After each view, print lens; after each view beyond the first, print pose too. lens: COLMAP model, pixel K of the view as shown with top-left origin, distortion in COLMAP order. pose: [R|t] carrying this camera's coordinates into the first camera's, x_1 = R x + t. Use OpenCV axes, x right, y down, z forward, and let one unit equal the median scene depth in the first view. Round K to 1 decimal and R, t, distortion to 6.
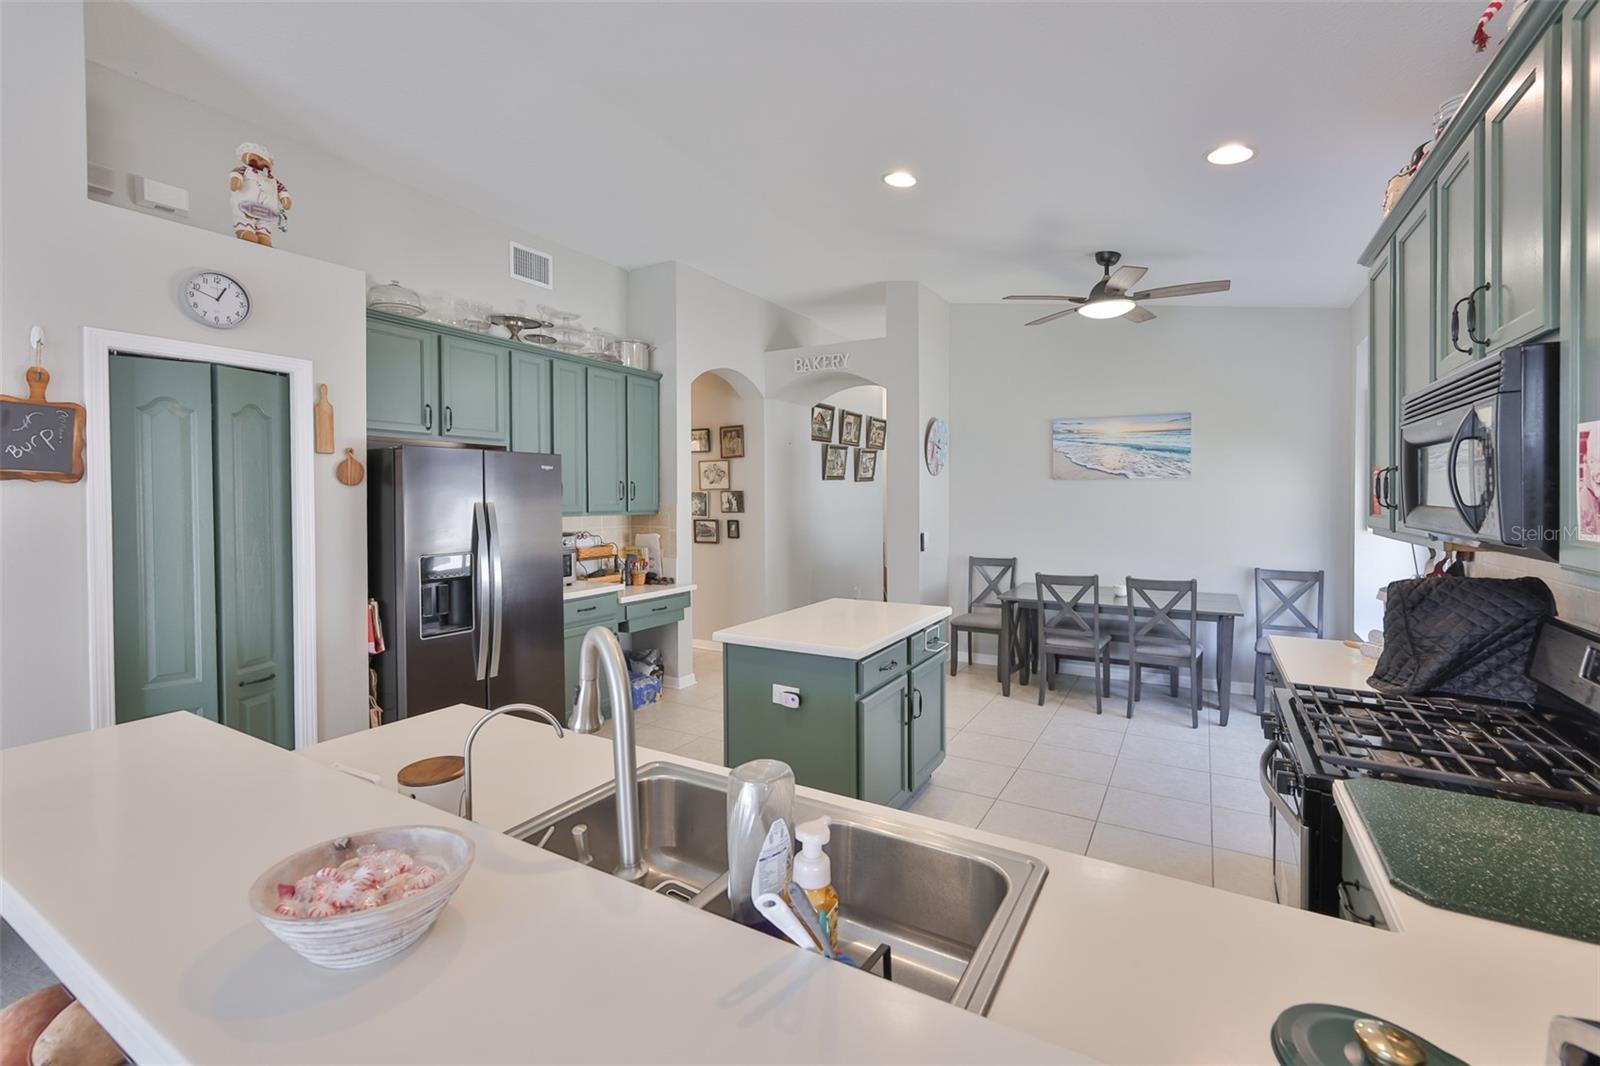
lens RADIAL K [[690.7, 0, 795.7], [0, 690.7, 504.2], [0, 0, 1]] dist [0.000227, 0.000319]
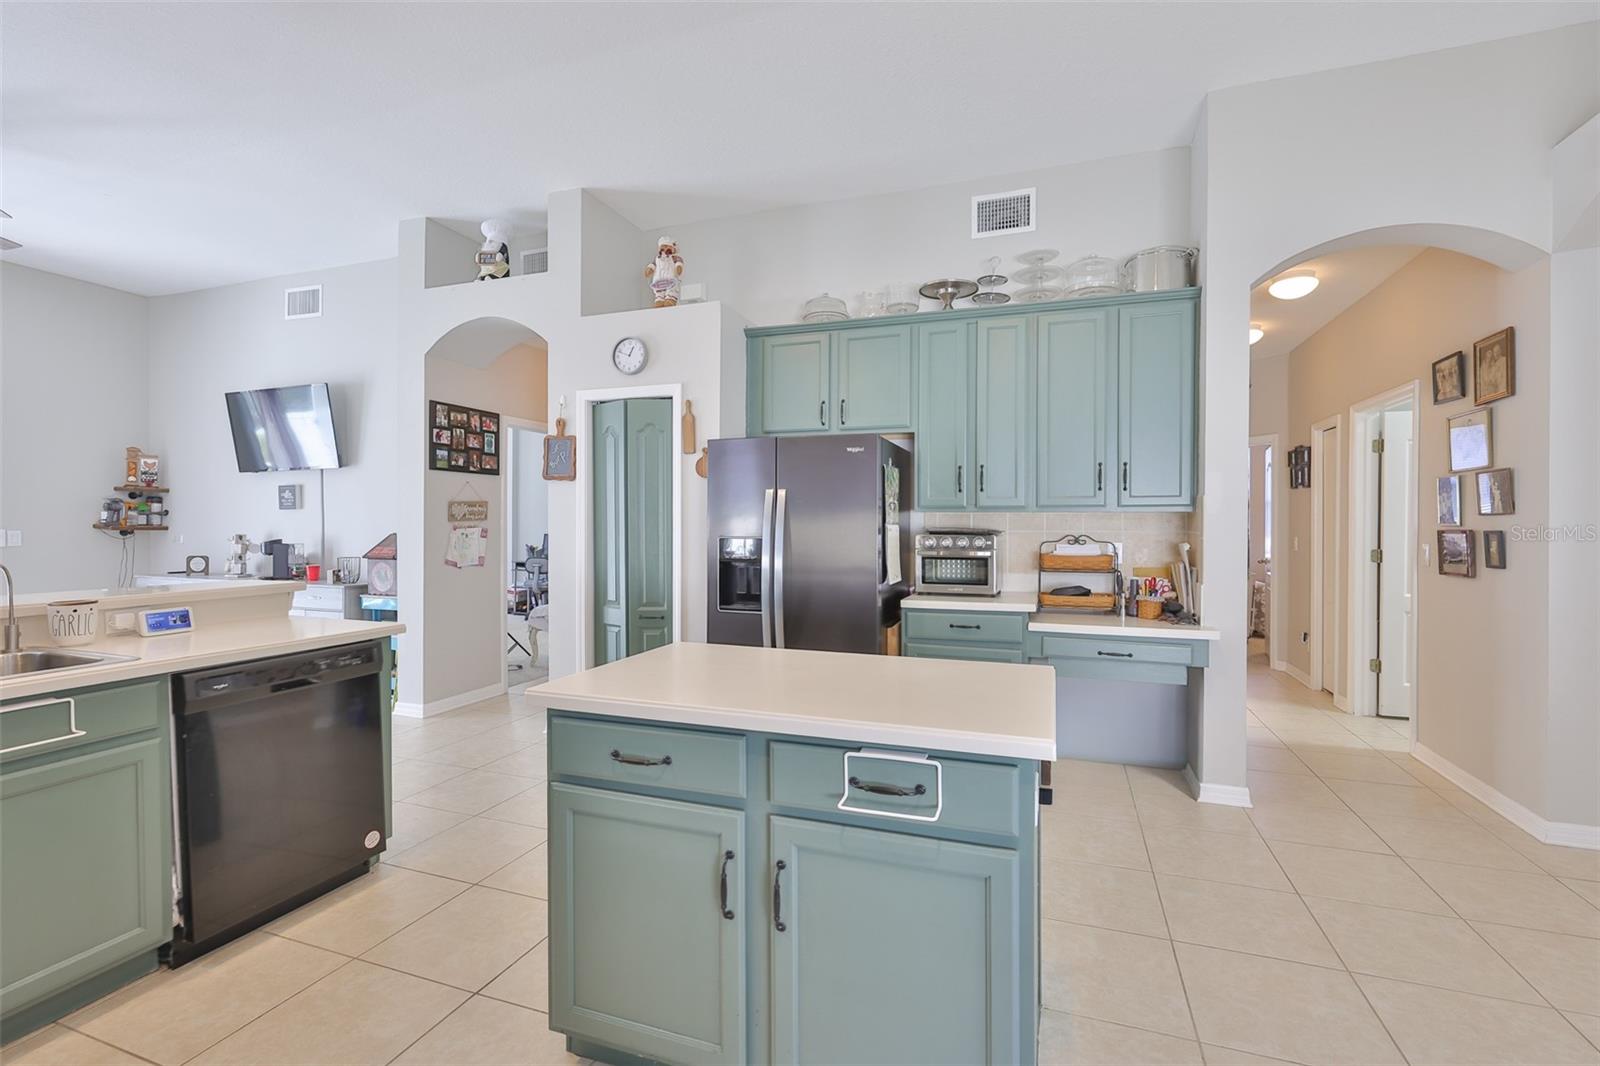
lens RADIAL K [[671.4, 0, 776.2], [0, 671.4, 525.6], [0, 0, 1]] dist [-0.000498, 0.000168]
pose [[0.202978, 0.006239, -0.979163, 0.324244], [-0.015048, 0.999881, 0.003252, 0.030942], [0.979068, 0.014075, 0.203048, 0.509302]]
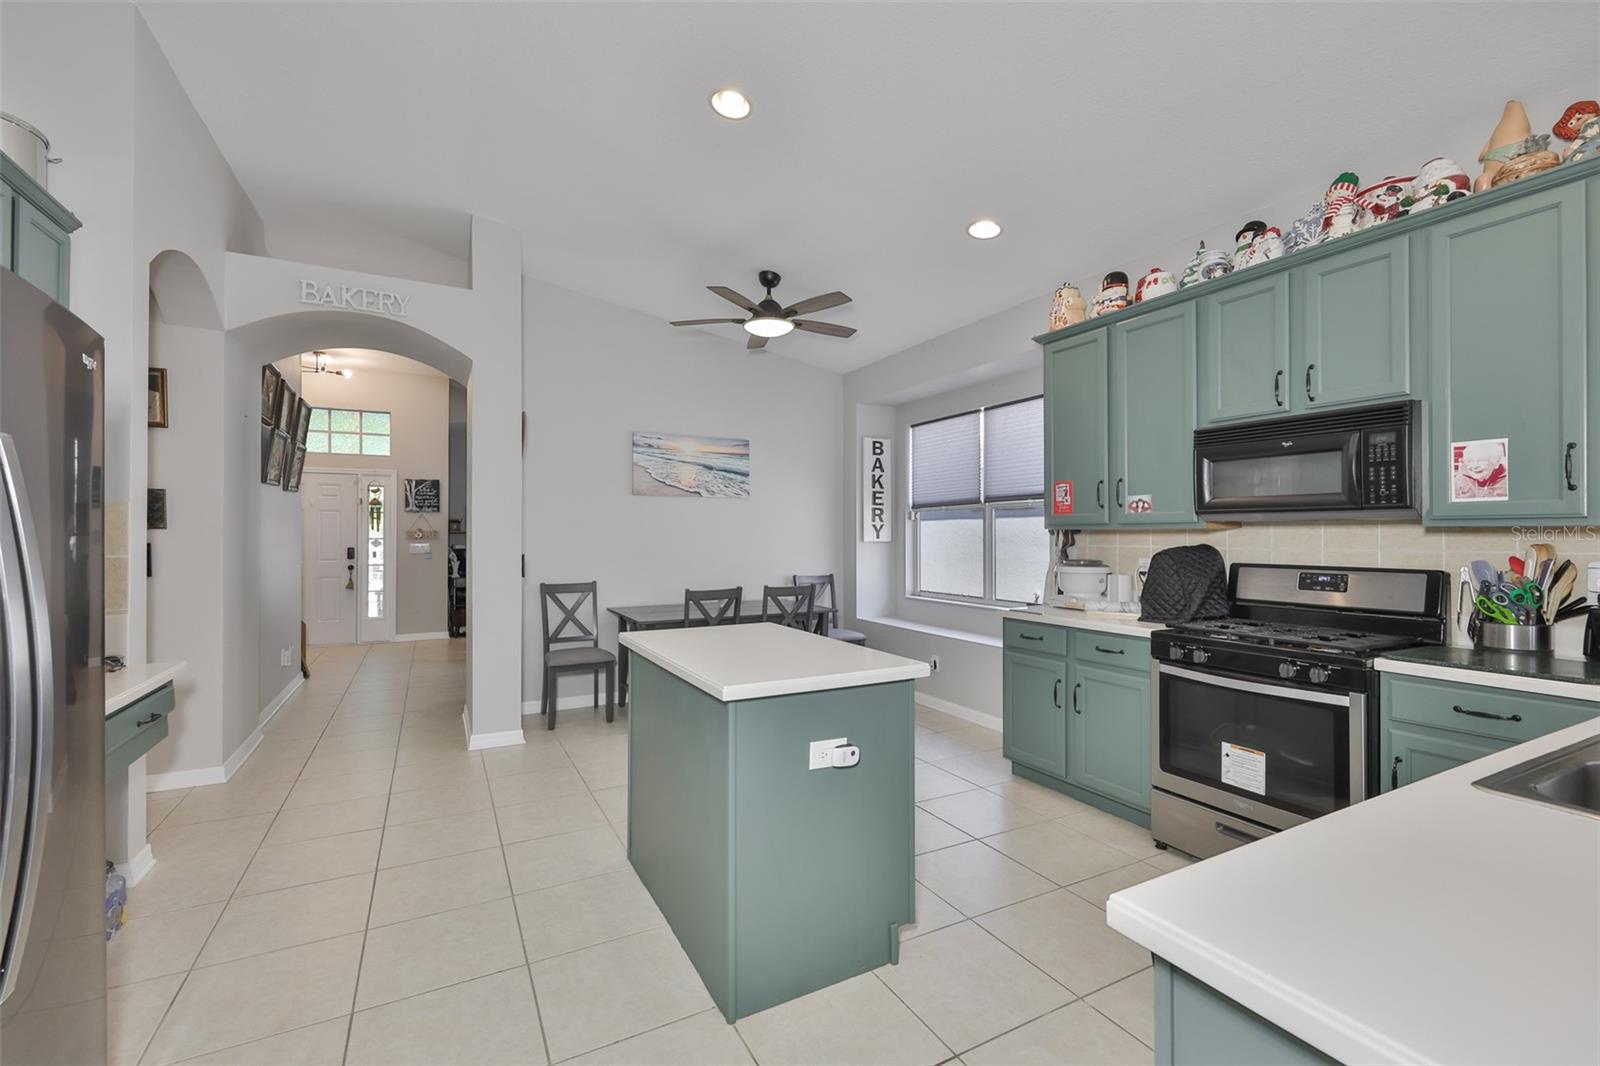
lens RADIAL K [[680.4, 0, 800.1], [0, 680.4, 529.4], [0, 0, 1]] dist [-0.001824, -0.000045]
pose [[0.513856, 0.008561, 0.857834, -0.342890], [0.010031, 0.999822, -0.015986, 0.032389], [-0.857818, 0.016820, 0.513679, 0.333622]]
